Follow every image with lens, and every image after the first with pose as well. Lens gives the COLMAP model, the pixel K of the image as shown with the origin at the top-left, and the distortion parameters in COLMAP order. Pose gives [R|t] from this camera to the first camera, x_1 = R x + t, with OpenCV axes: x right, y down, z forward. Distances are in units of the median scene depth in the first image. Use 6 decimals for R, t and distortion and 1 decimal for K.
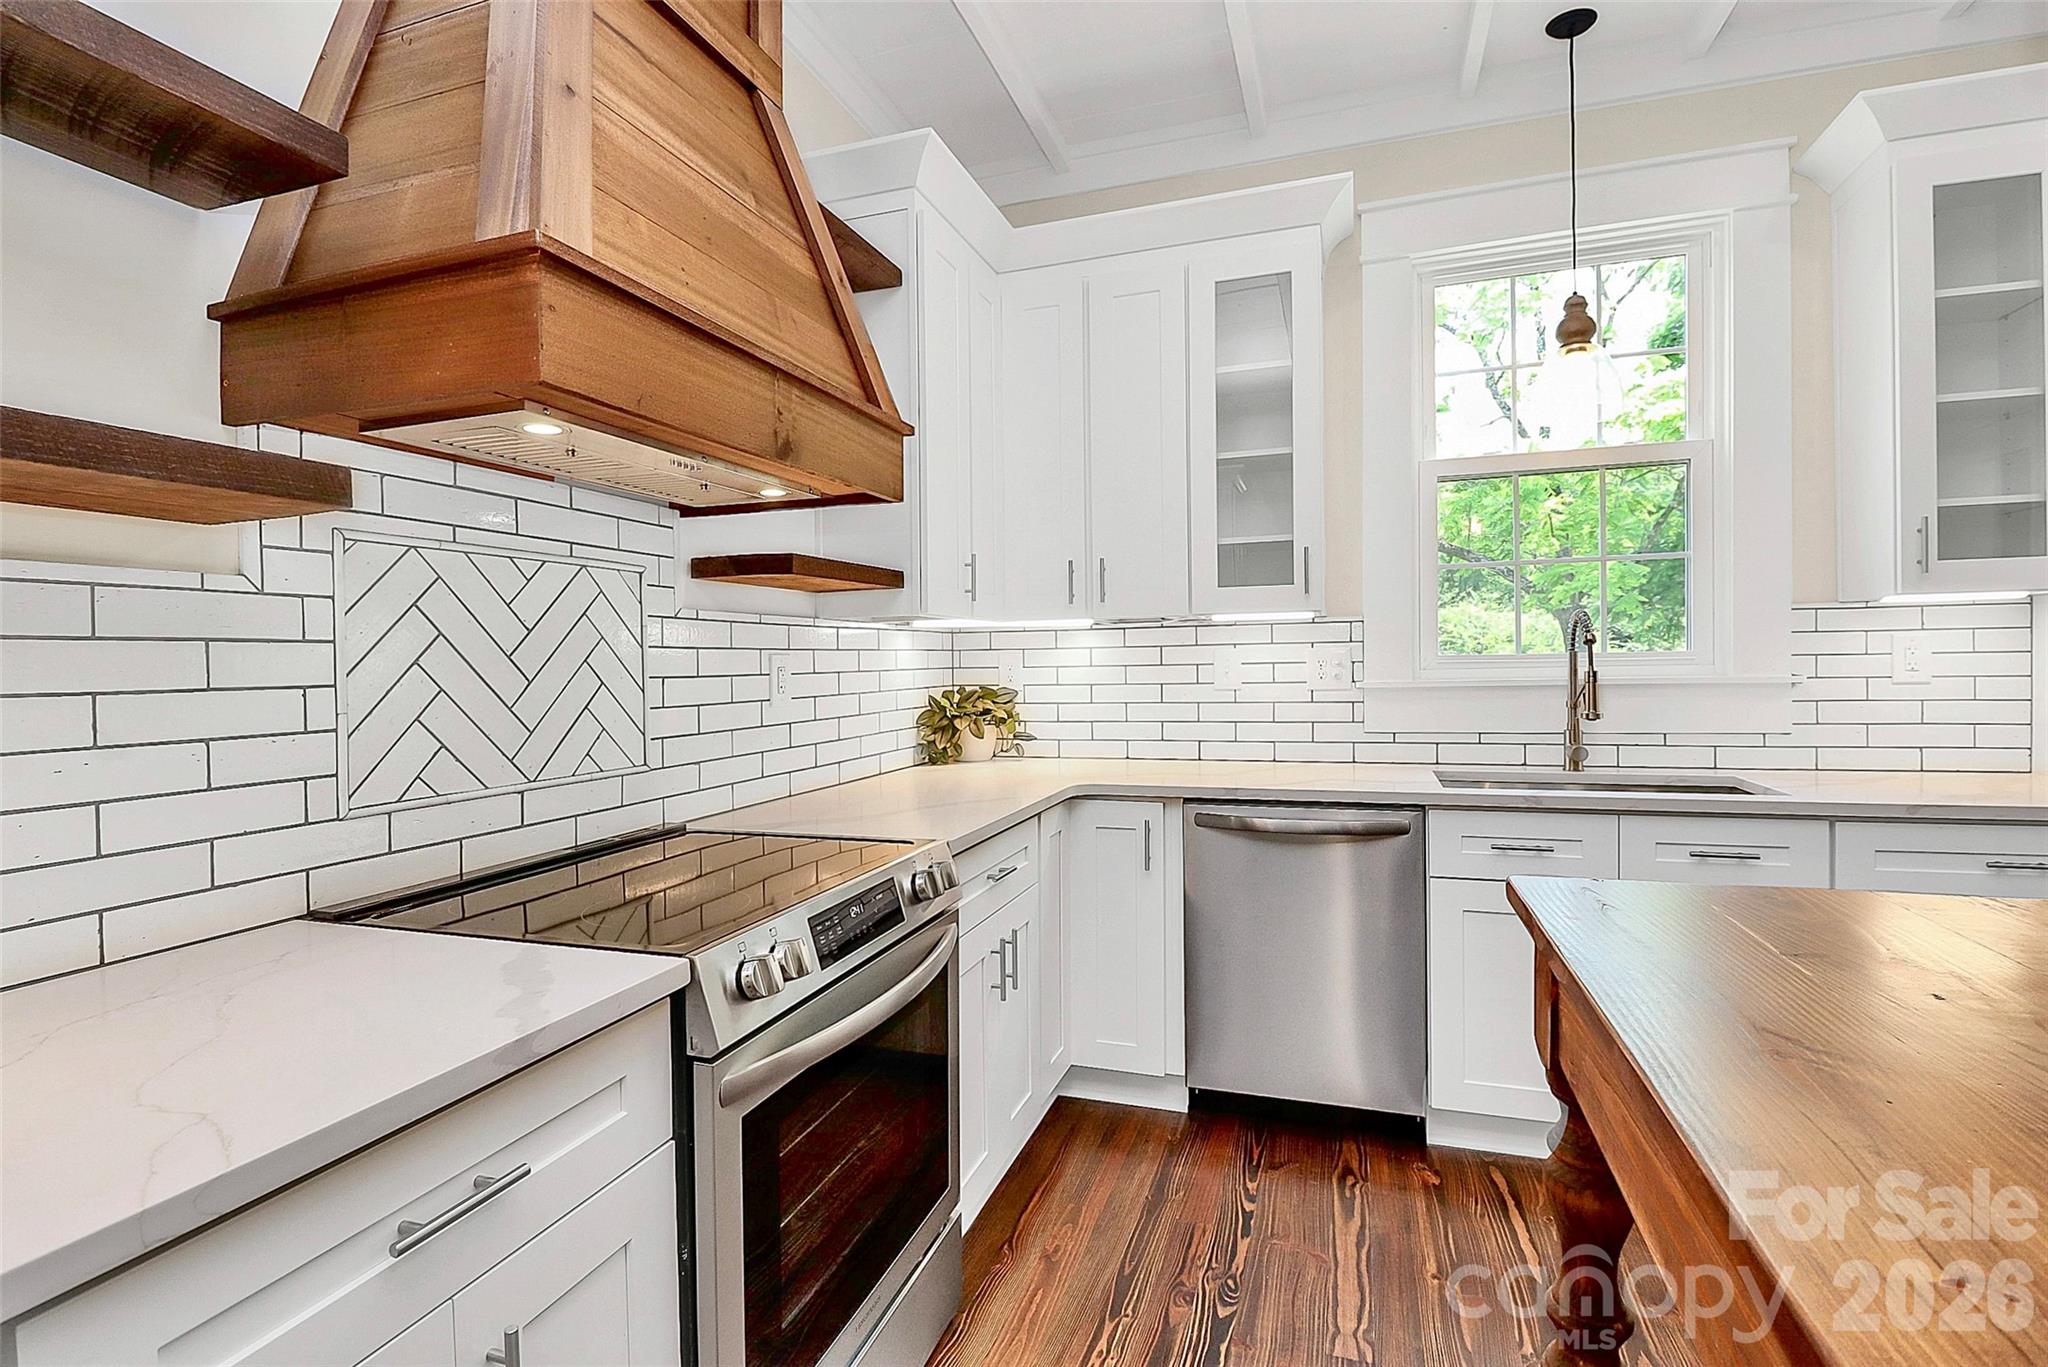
lens RADIAL K [[972.9, 0, 1033.8], [0, 972.9, 666.6], [0, 0, 1]] dist [-0.001577, -0.000518]
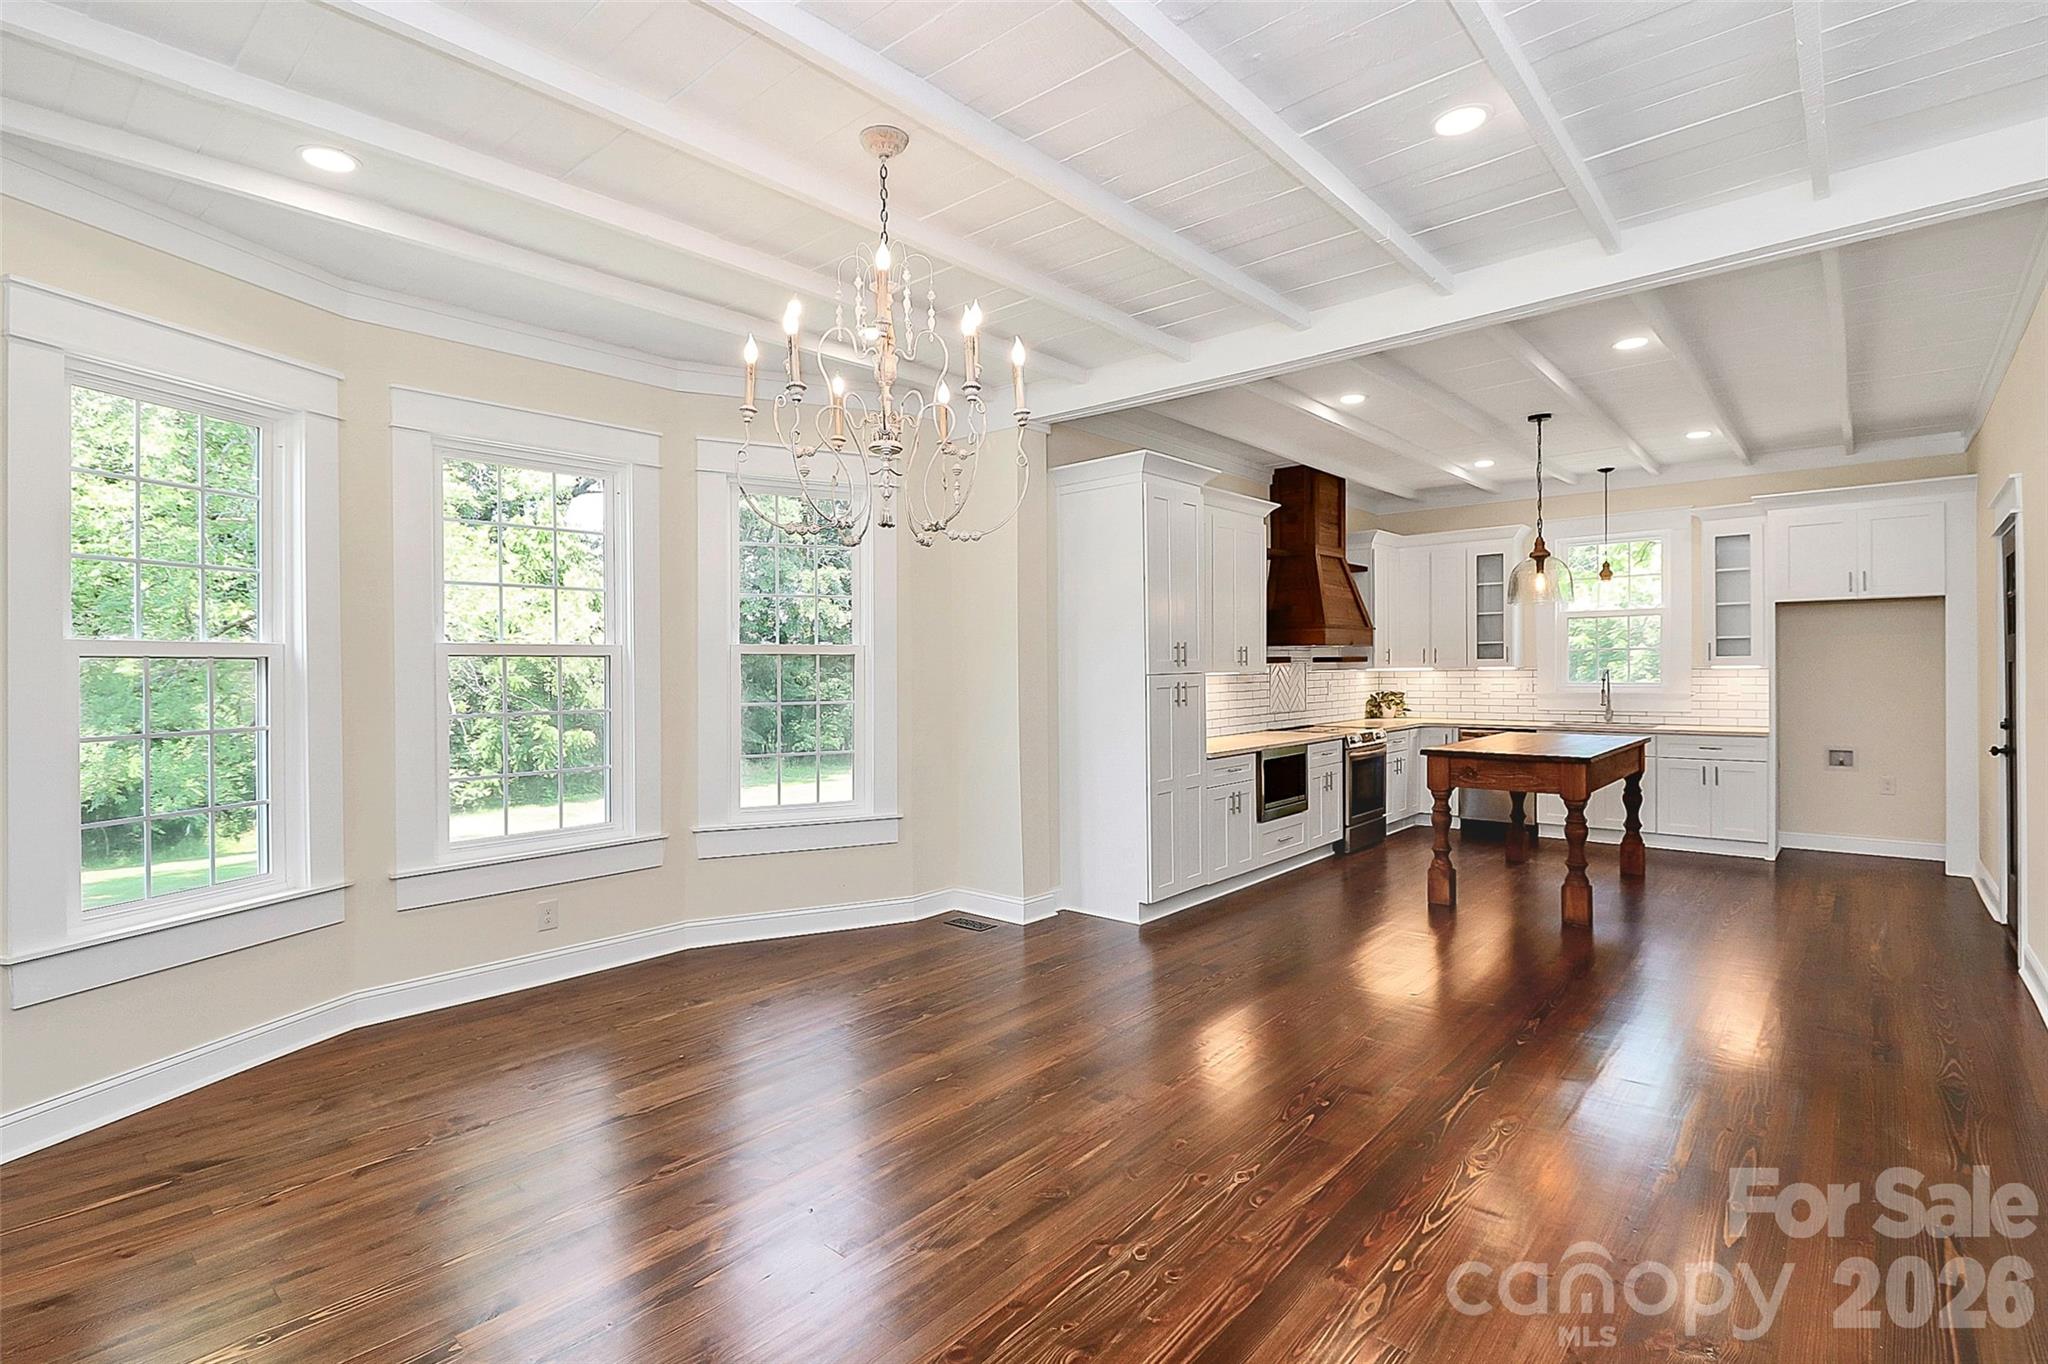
lens RADIAL K [[985.2, 0, 1017.8], [0, 985.2, 688.5], [0, 0, 1]] dist [-0.003274, -0.014236]
pose [[0.919687, 0.014610, -0.392380, 0.089307], [-0.005786, 0.999703, 0.023660, -0.060298], [0.392609, -0.019489, 0.919499, -2.529942]]
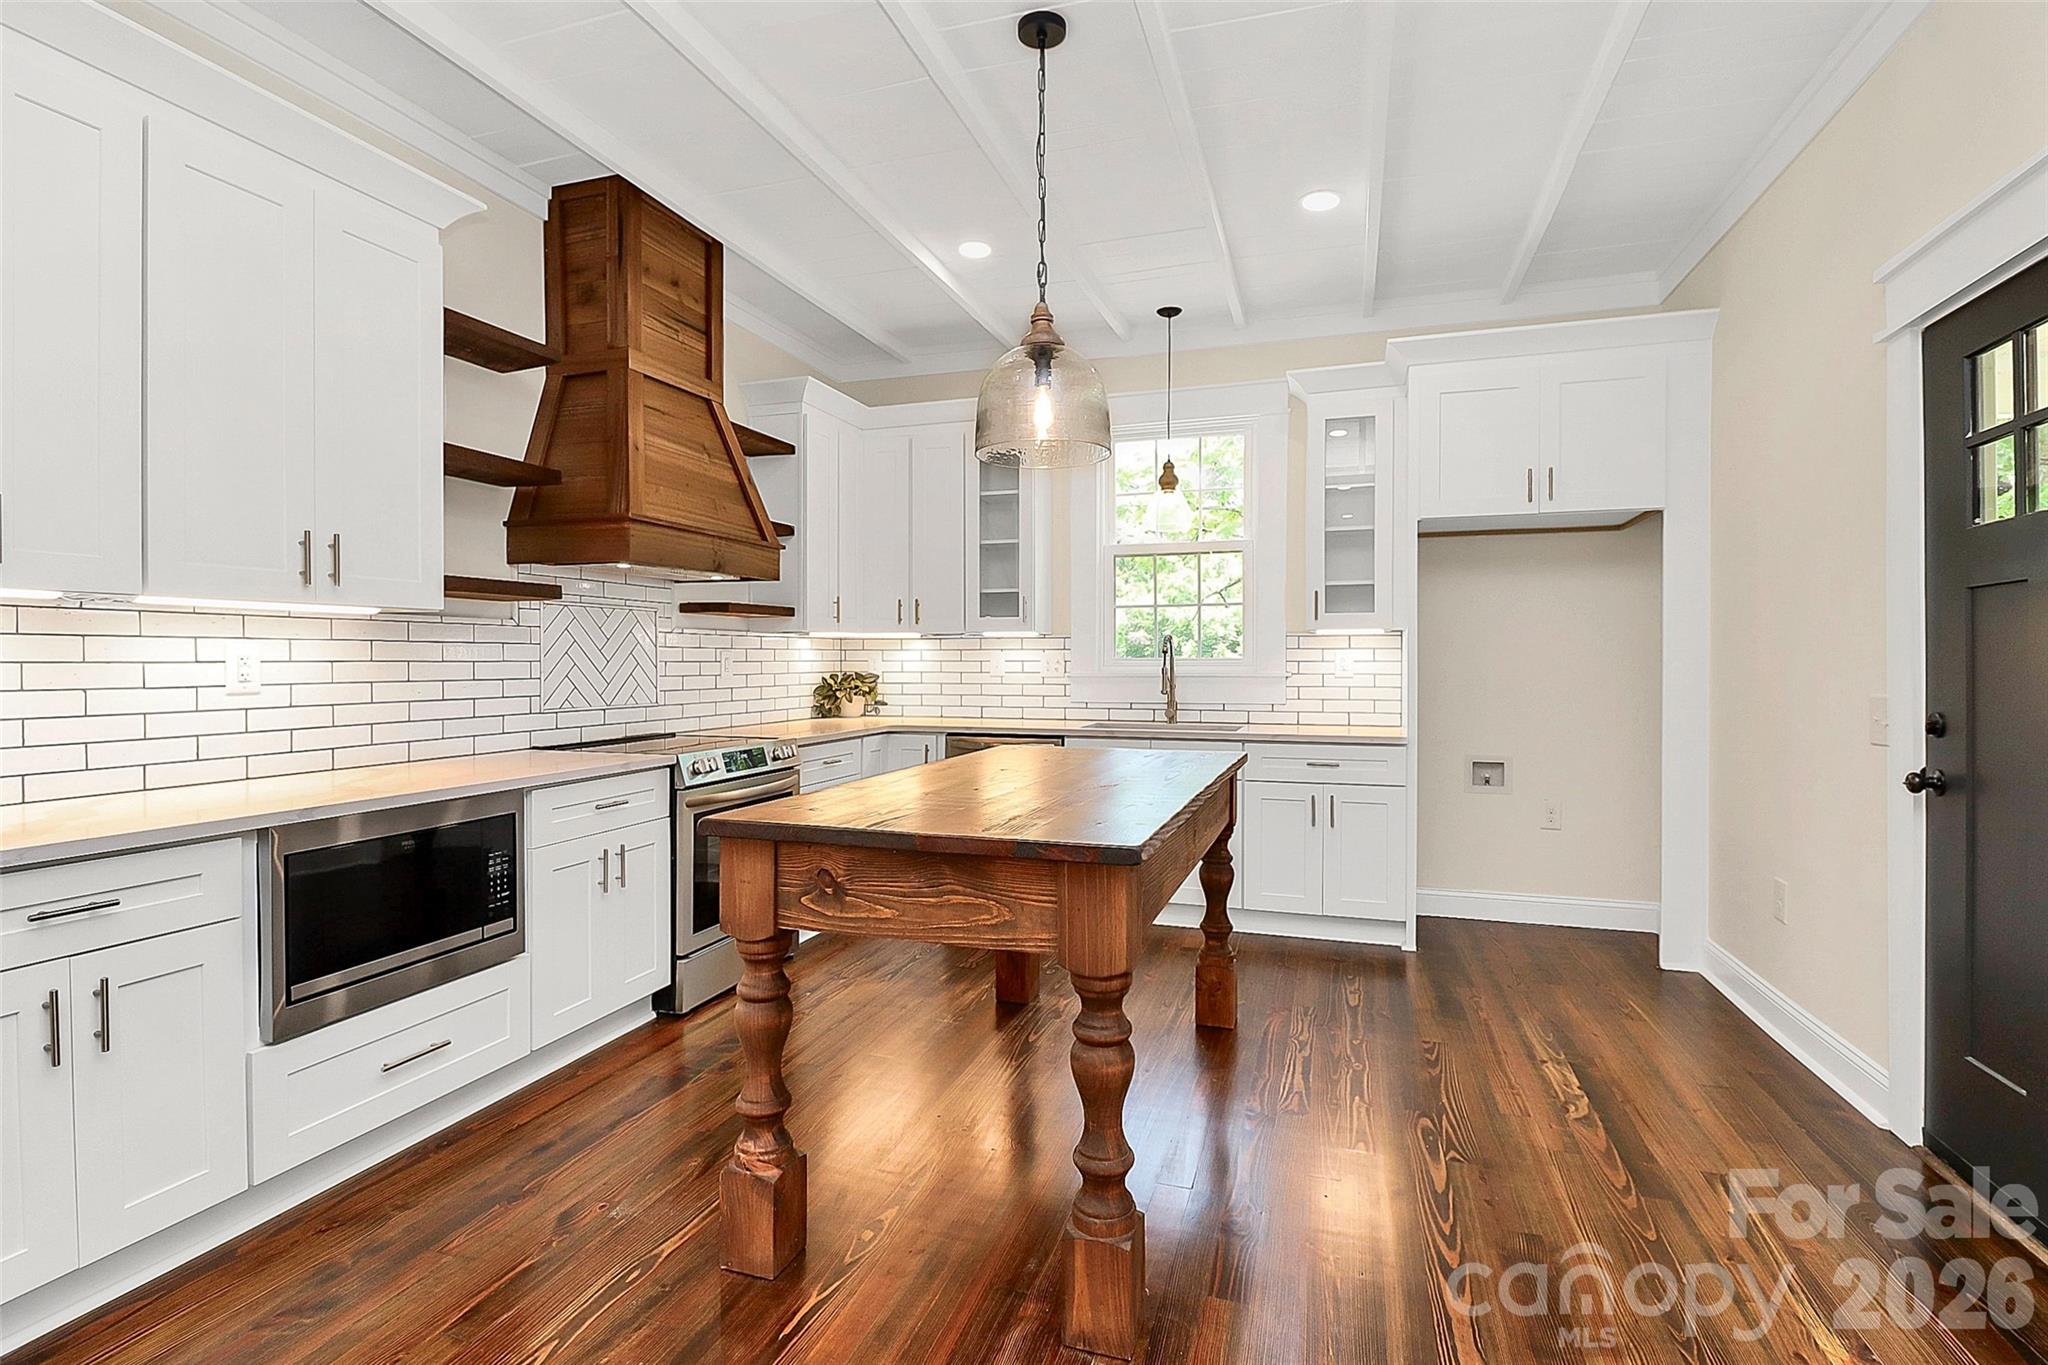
lens RADIAL K [[979.2, 0, 1035.4], [0, 979.2, 671.8], [0, 0, 1]] dist [-0.014497, -0.000430]
pose [[0.999812, 0.017501, 0.008404, 0.306309], [-0.017558, 0.999823, 0.006765, 0.003951], [-0.008284, -0.006911, 0.999942, -0.855539]]
